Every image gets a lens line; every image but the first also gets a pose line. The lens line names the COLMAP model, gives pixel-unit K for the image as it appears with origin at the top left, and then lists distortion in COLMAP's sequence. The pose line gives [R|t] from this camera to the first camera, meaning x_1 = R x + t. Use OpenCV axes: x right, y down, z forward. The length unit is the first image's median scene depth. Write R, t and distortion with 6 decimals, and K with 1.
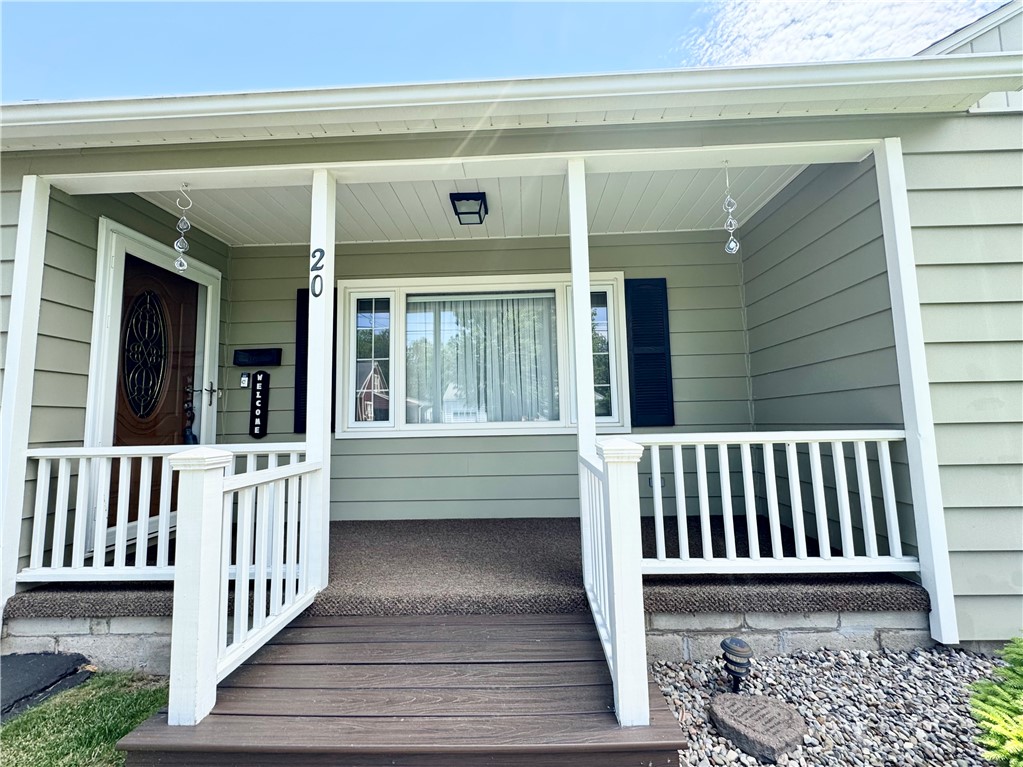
lens RADIAL K [[417.1, 0, 511.9], [0, 417.1, 379.4], [0, 0, 1]] dist [-0.000575, -0.000174]
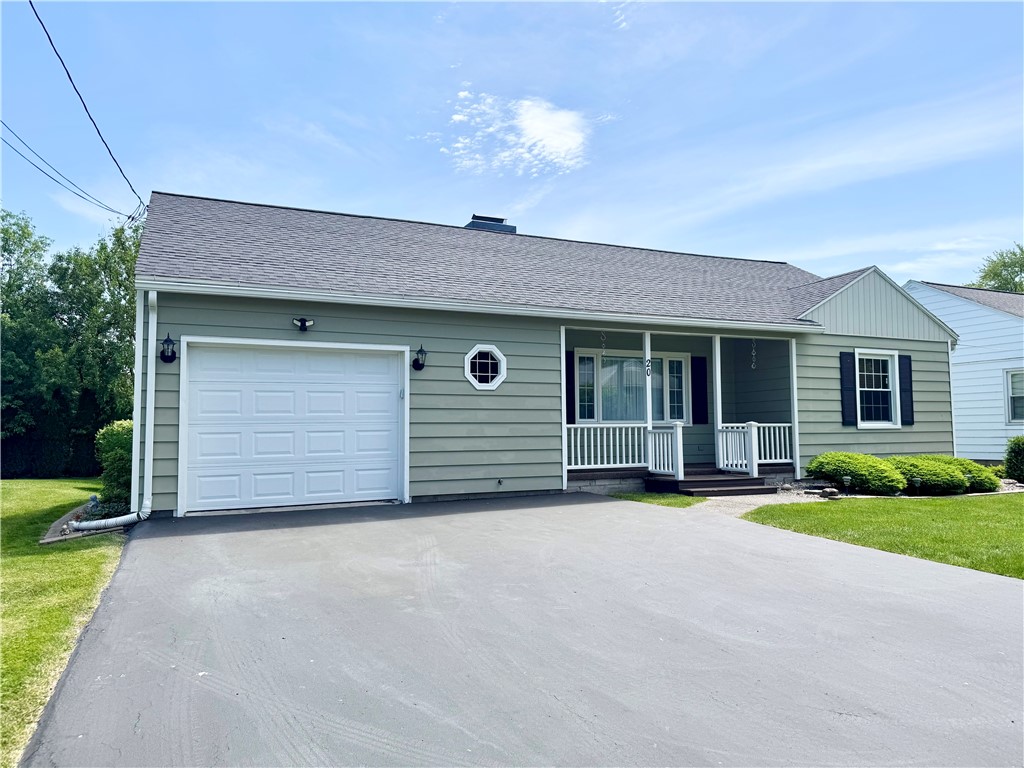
lens RADIAL K [[717.8, 0, 512.0], [0, 717.8, 384.0], [0, 0, 1]] dist [0.146258, -0.283832]
pose [[0.893924, 0.043460, 0.446107, -3.858178], [-0.053943, 0.998485, 0.010822, -0.148297], [-0.444961, -0.033738, 0.894914, -3.382765]]
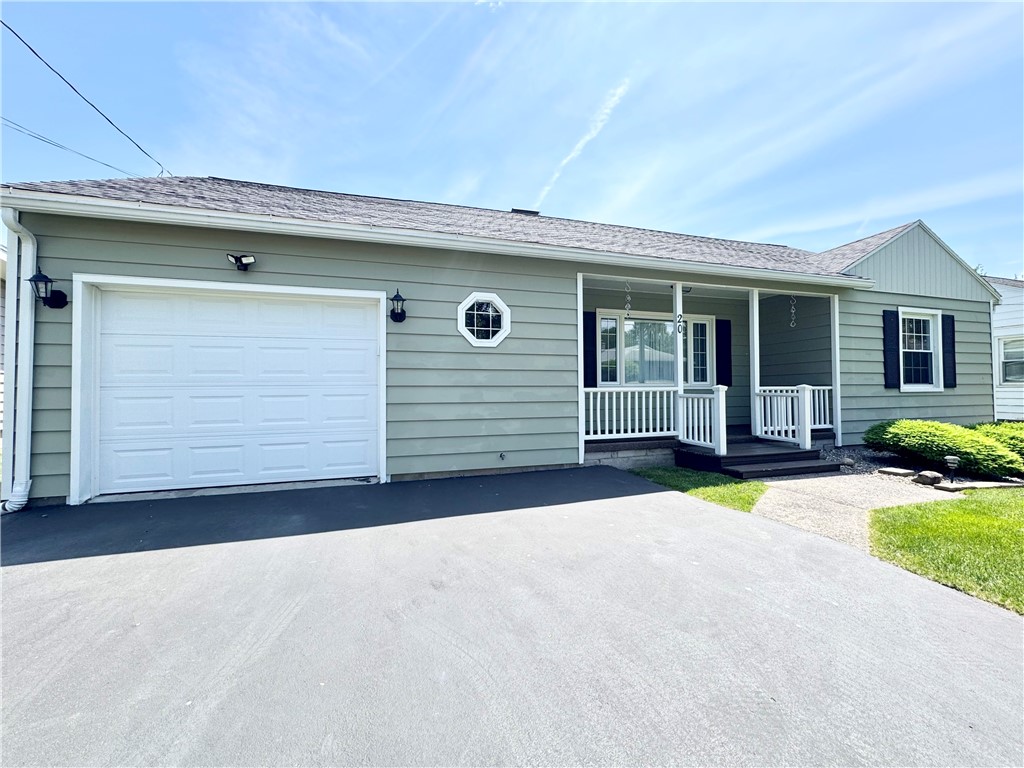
lens RADIAL K [[417.5, 0, 512.4], [0, 417.5, 379.9], [0, 0, 1]] dist [-0.000575, -0.000174]
pose [[0.944407, 0.024224, 0.327885, -2.469111], [-0.046820, 0.997027, 0.061197, -0.012056], [-0.325428, -0.073146, 0.942733, -1.249676]]
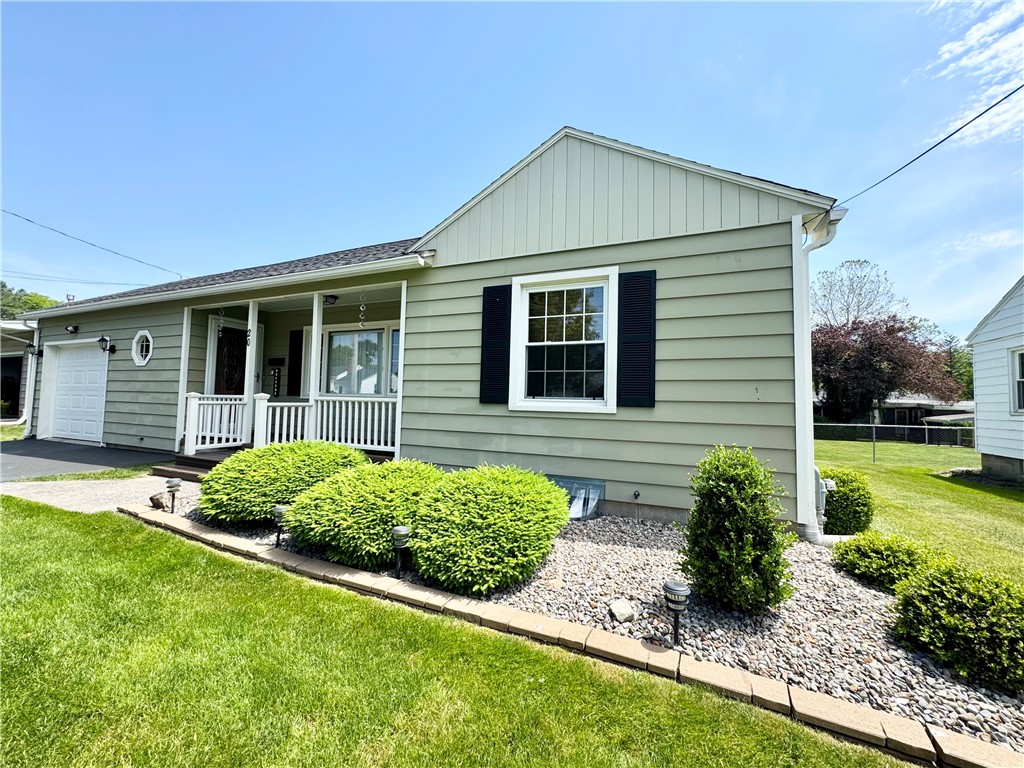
lens RADIAL K [[417.5, 0, 512.4], [0, 417.5, 379.9], [0, 0, 1]] dist [-0.000575, -0.000174]
pose [[0.926665, 0.022960, -0.375186, 2.475819], [-0.007809, 0.999093, 0.041855, -0.100685], [0.375807, -0.035856, 0.926004, -1.078991]]
